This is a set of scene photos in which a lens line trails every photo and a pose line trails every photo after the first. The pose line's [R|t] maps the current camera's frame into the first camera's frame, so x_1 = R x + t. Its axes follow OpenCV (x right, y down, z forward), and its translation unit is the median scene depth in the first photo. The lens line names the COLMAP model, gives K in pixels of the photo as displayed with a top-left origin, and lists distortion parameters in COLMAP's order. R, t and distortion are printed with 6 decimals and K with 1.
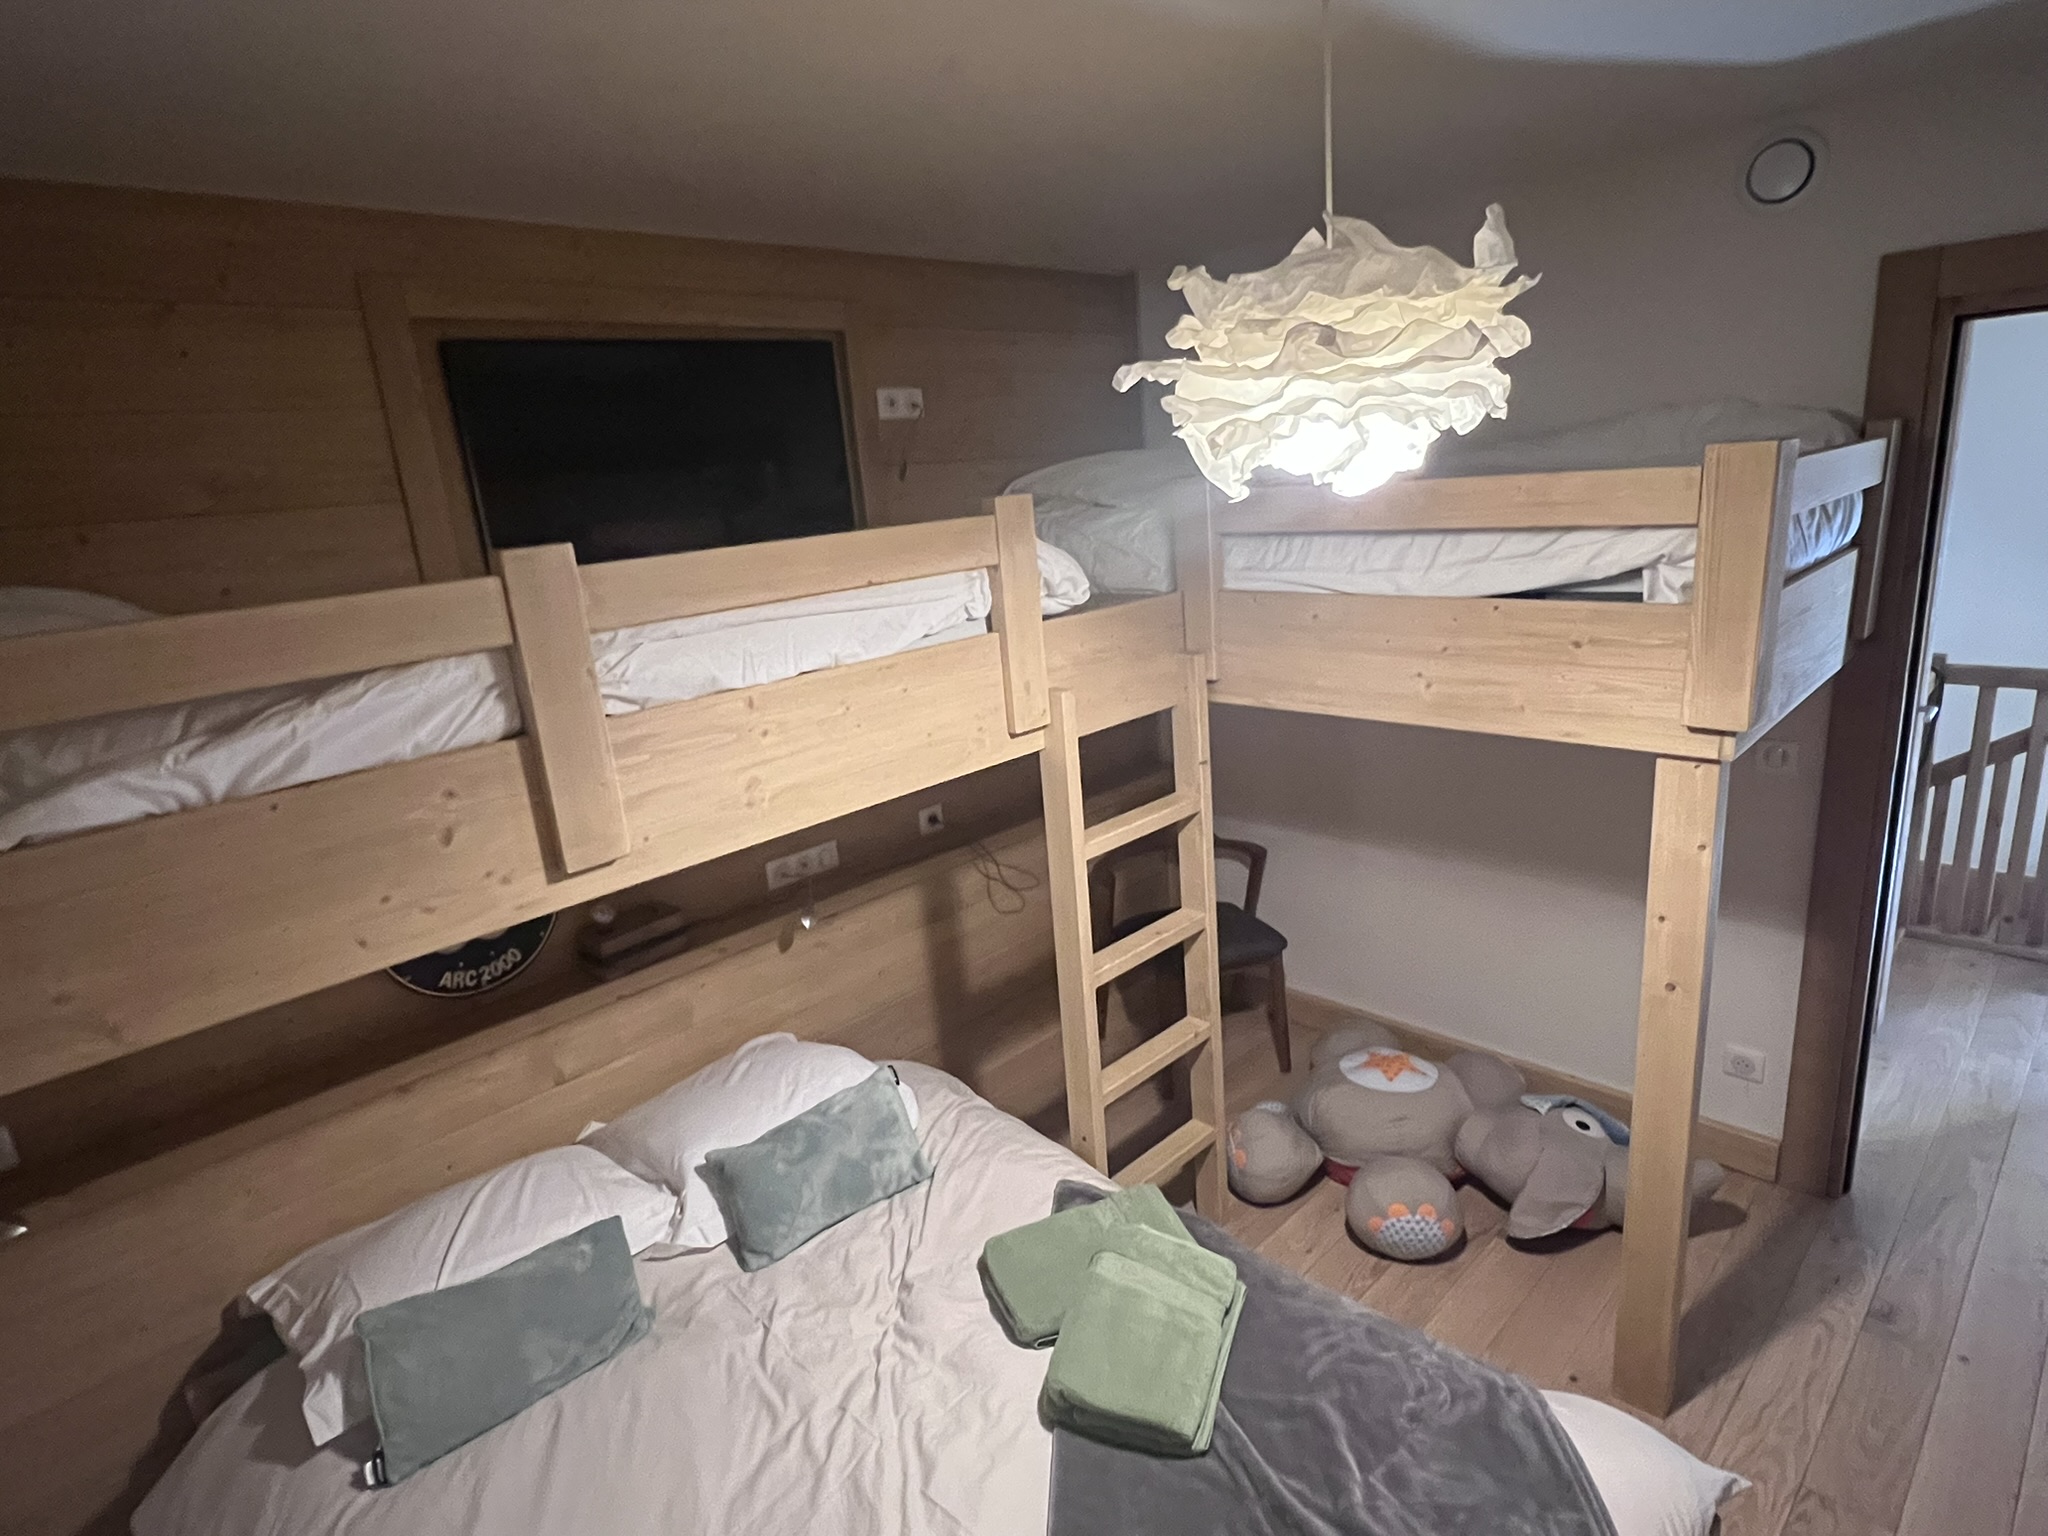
lens RADIAL K [[1082.7, 0, 1024.7], [0, 1082.7, 764.3], [0, 0, 1]] dist [0.000826, 0.000173]
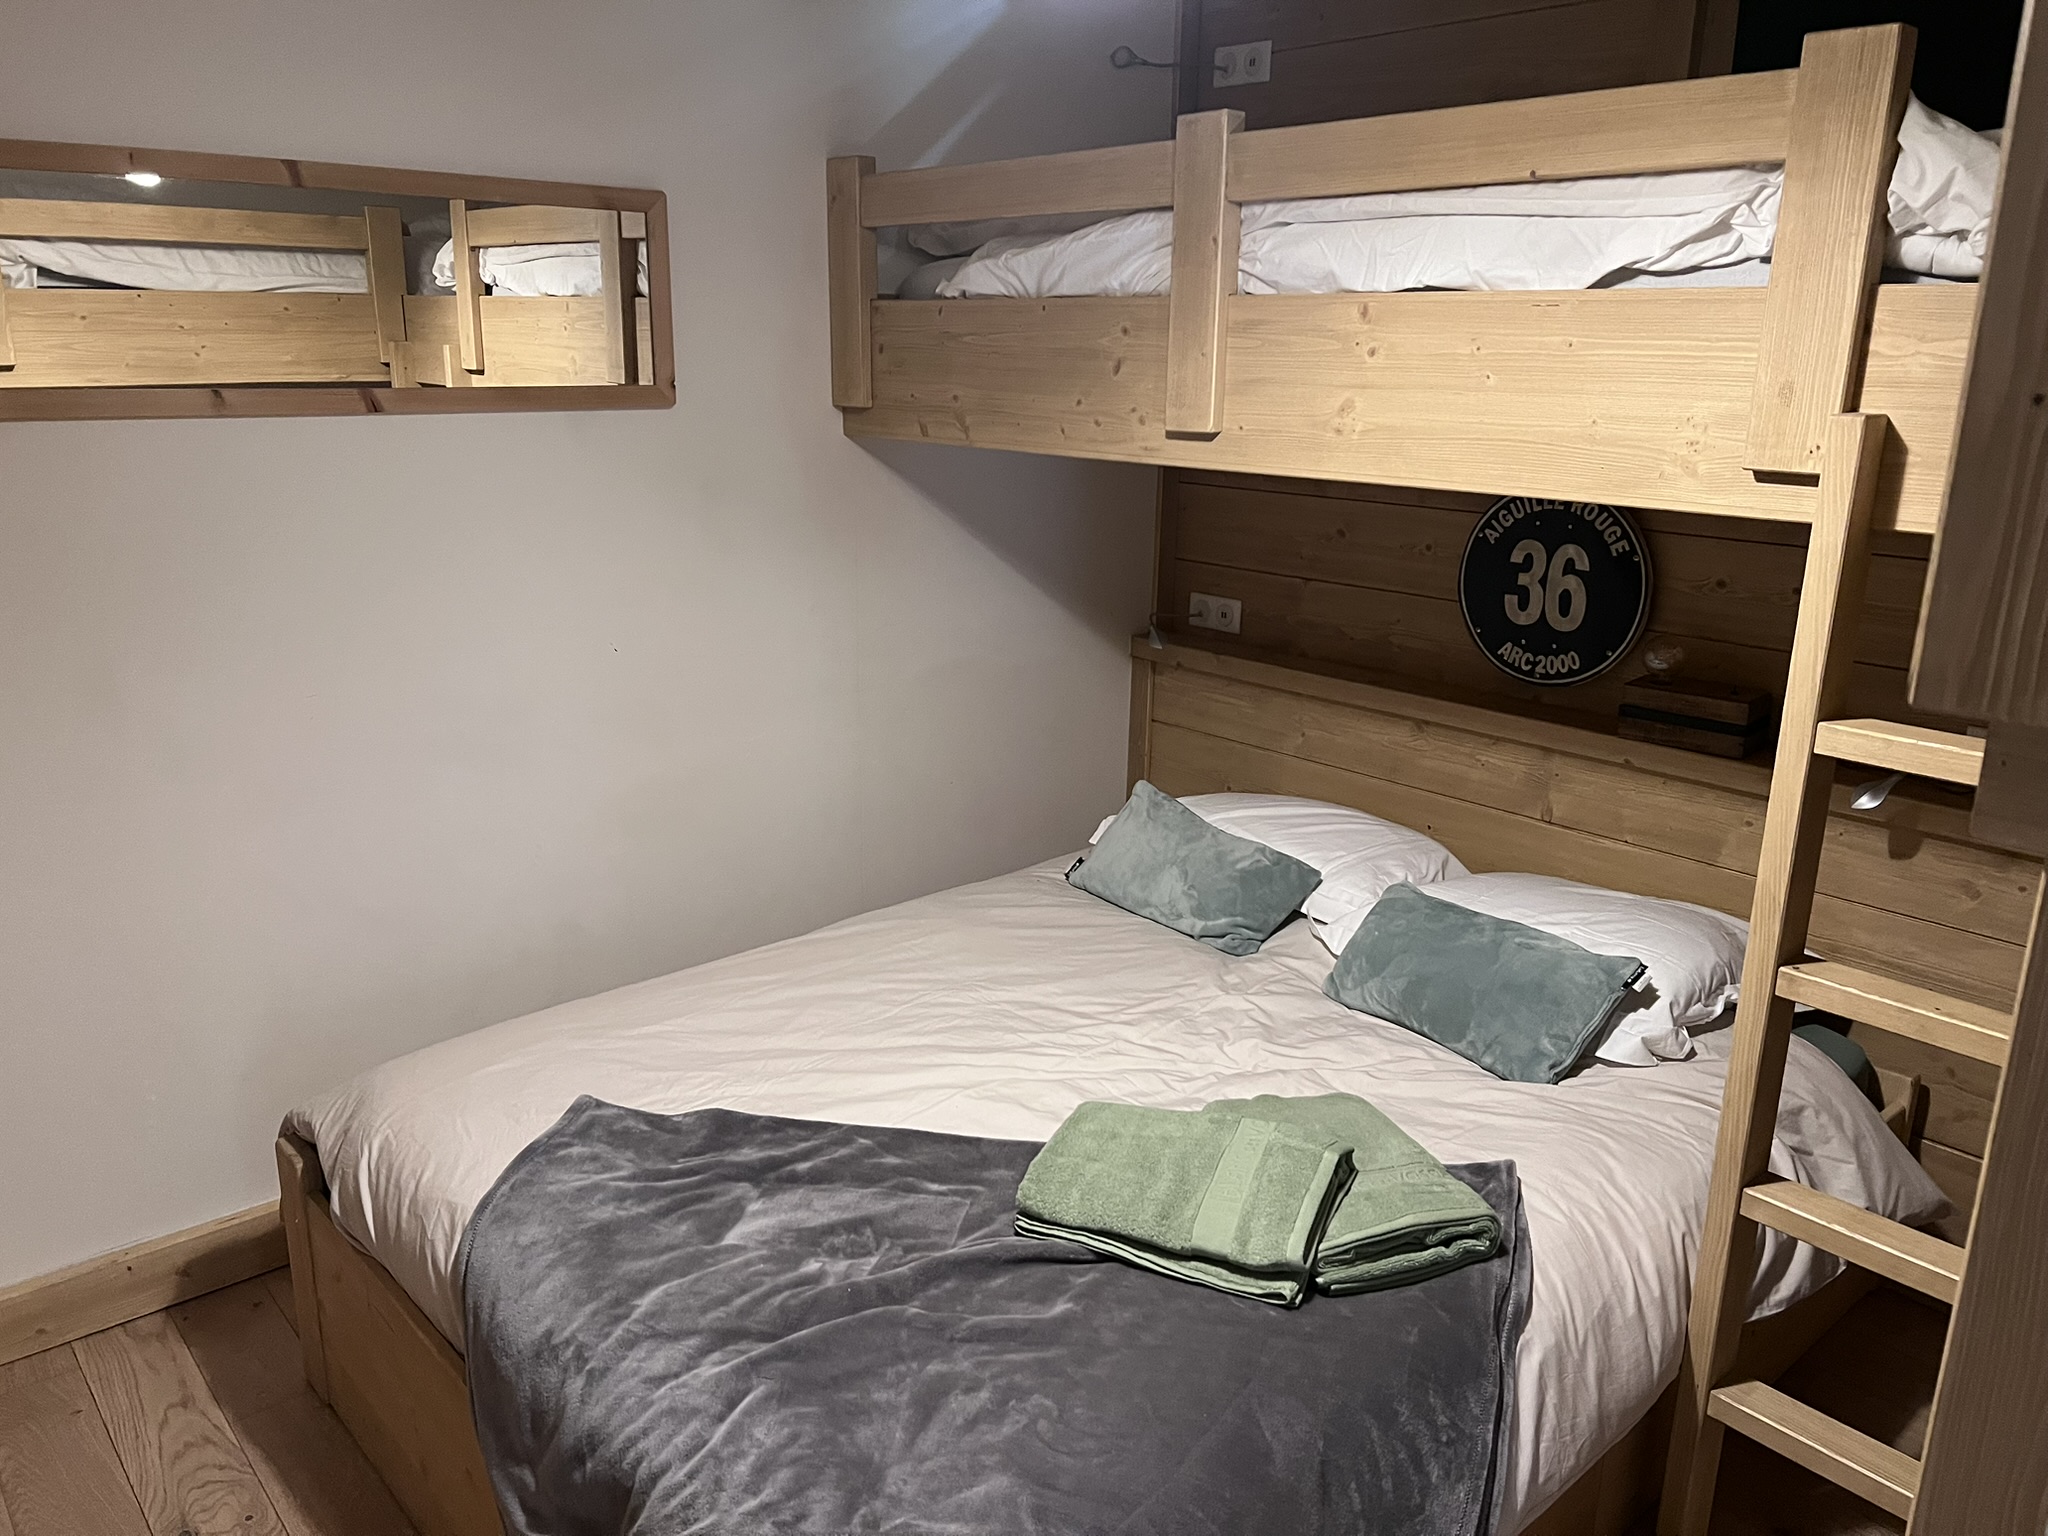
lens RADIAL K [[1542.4, 0, 1023.5], [0, 1542.4, 771.3], [0, 0, 1]] dist [0.000487, 0.002763]
pose [[-0.050362, 0.356468, -0.932949, 1.008605], [-0.261208, 0.896918, 0.356802, -0.093564], [0.963968, 0.261663, 0.047941, 0.766094]]
